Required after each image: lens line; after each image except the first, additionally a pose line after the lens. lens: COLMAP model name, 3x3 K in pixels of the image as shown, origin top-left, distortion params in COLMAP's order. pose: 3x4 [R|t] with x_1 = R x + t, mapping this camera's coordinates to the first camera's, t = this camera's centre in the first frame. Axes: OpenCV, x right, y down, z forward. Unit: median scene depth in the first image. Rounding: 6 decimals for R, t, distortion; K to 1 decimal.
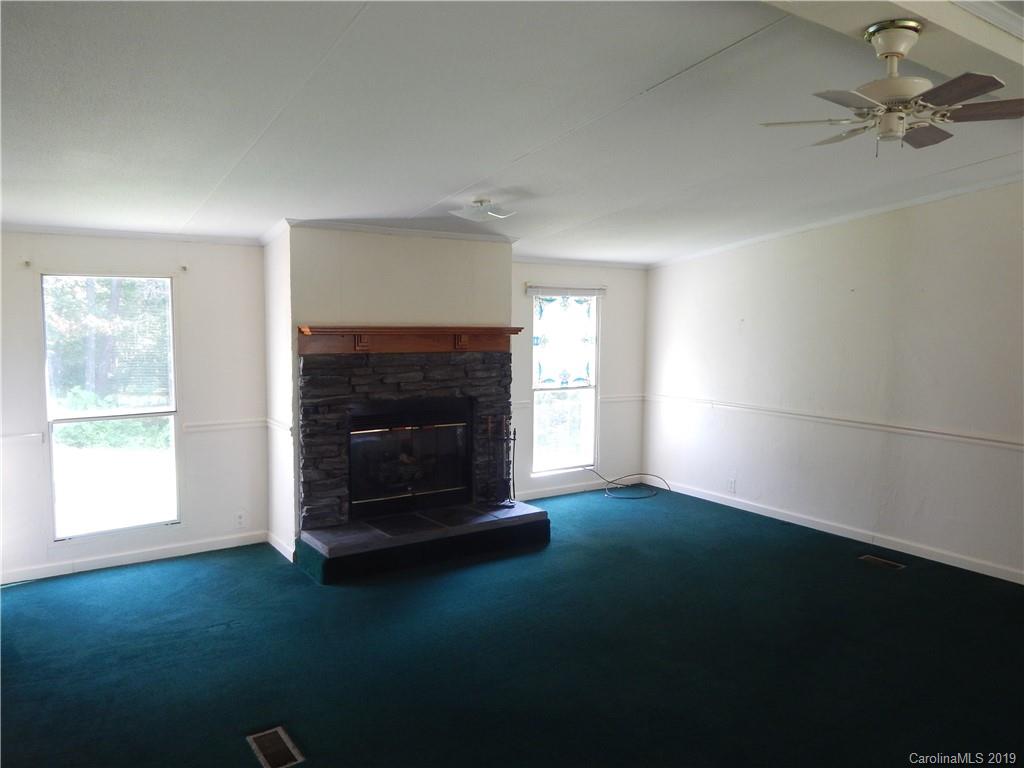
lens RADIAL K [[765.9, 0, 512.0], [0, 765.9, 384.0], [0, 0, 1]] dist [0.003695, -0.000860]
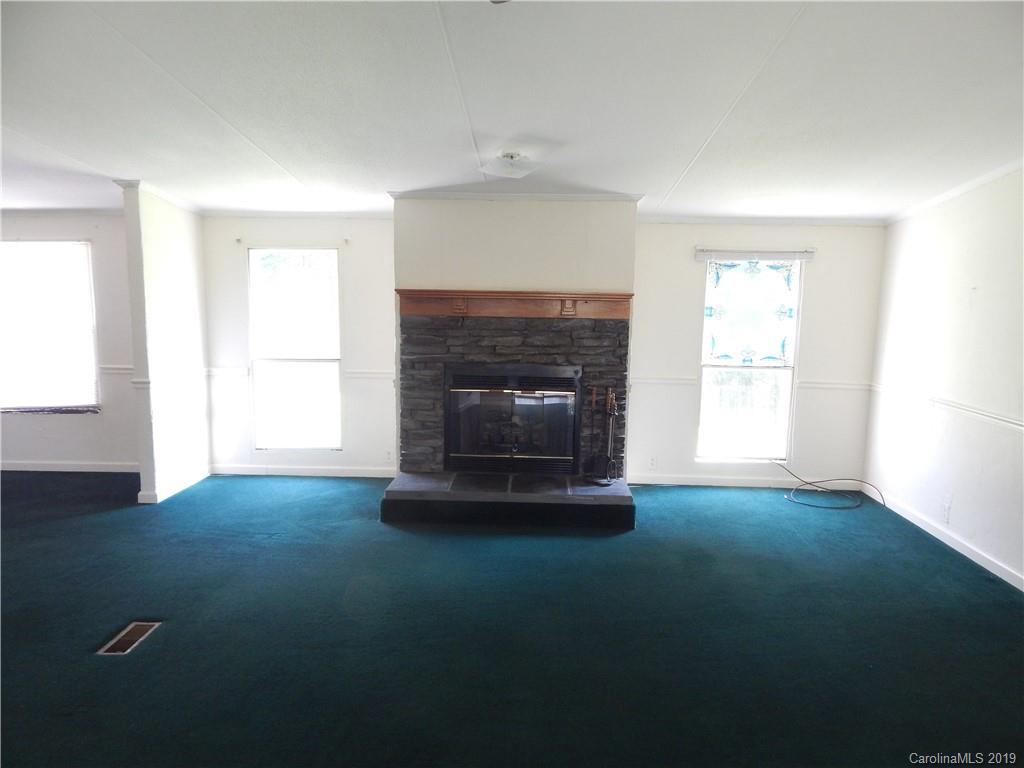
lens RADIAL K [[683.2, 0, 517.4], [0, 683.2, 380.4], [0, 0, 1]] dist [0.015496, -0.006236]
pose [[0.801703, 0.081341, -0.592162, 0.412863], [-0.060991, 0.996659, 0.054332, -0.007003], [0.594603, -0.007441, 0.803985, 0.274569]]
